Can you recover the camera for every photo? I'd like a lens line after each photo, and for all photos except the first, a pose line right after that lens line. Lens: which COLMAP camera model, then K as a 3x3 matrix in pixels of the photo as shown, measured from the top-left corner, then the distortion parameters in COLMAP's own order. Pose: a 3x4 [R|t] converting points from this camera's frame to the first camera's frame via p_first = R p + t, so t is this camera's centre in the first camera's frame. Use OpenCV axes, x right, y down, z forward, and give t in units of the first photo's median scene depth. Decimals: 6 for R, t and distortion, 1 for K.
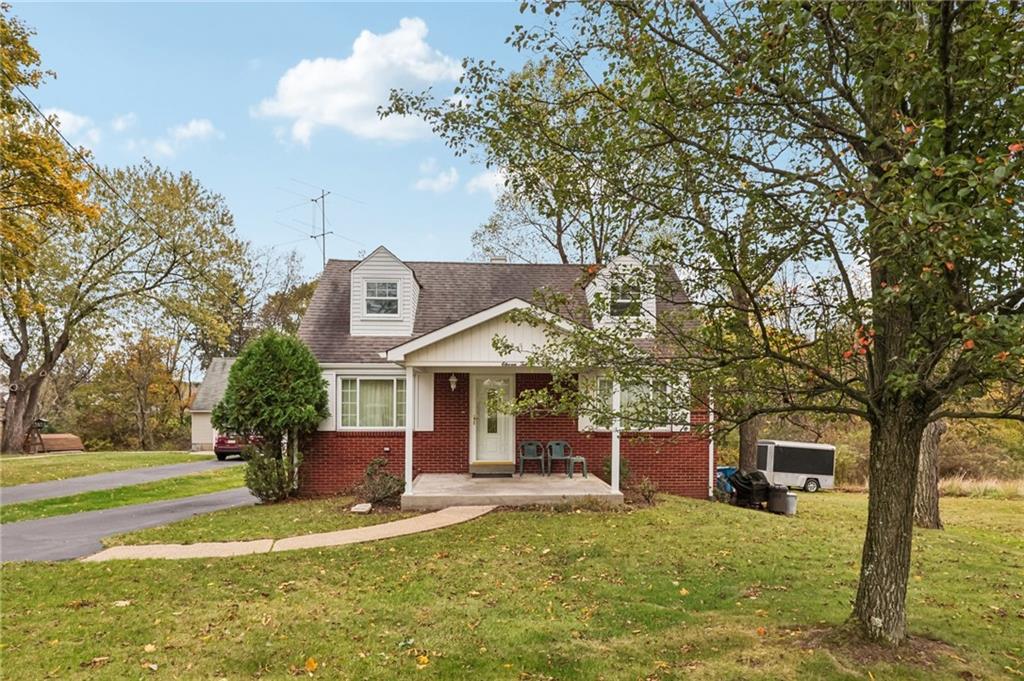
lens RADIAL K [[608.1, 0, 512.3], [0, 608.1, 400.0], [0, 0, 1]] dist [0.001742, 0.000154]
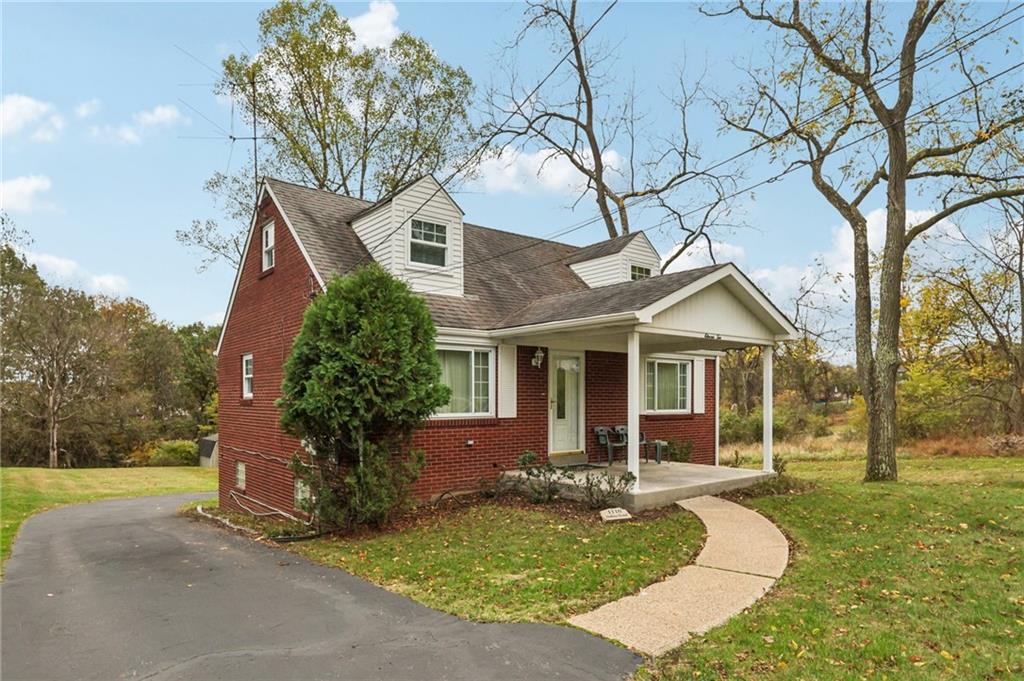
lens RADIAL K [[608.1, 0, 512.3], [0, 608.1, 400.0], [0, 0, 1]] dist [0.001742, 0.000154]
pose [[0.817896, -0.004294, 0.575350, -0.594559], [-0.000283, 0.999969, 0.007866, 0.021590], [-0.575366, -0.006597, 0.817869, 0.343263]]
